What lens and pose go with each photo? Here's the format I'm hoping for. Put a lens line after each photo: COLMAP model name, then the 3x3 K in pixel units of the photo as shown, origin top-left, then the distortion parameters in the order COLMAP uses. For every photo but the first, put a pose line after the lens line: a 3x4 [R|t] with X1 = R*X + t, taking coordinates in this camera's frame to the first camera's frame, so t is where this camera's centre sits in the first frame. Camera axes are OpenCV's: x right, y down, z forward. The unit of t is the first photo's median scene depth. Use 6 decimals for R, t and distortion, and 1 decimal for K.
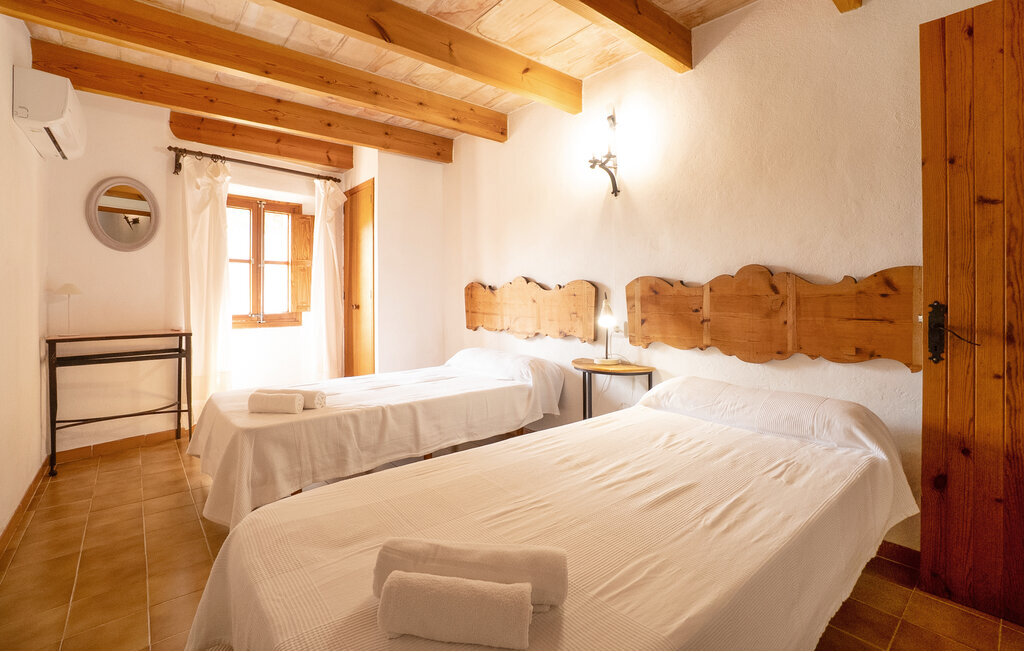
lens RADIAL K [[455.6, 0, 515.1], [0, 455.6, 299.8], [0, 0, 1]] dist [-0.056571, 0.017977]
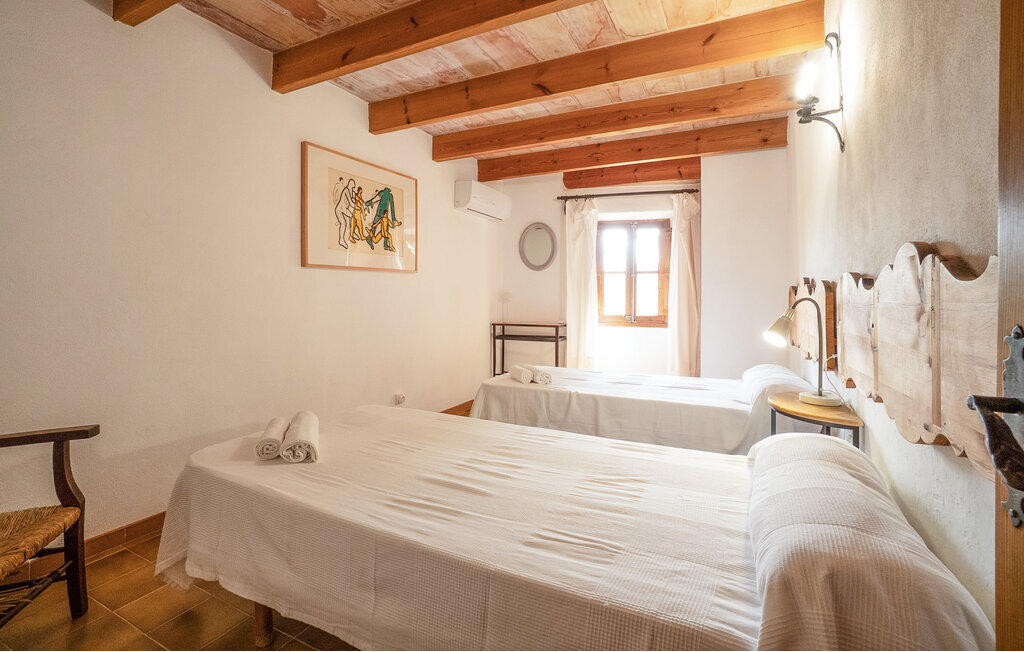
lens RADIAL K [[455.6, 0, 515.1], [0, 455.6, 299.8], [0, 0, 1]] dist [-0.056571, 0.017977]
pose [[0.406071, 0.007919, -0.913807, 0.635867], [-0.022757, 0.999740, -0.001449, -0.002254], [0.913558, 0.021384, 0.406145, 0.318912]]
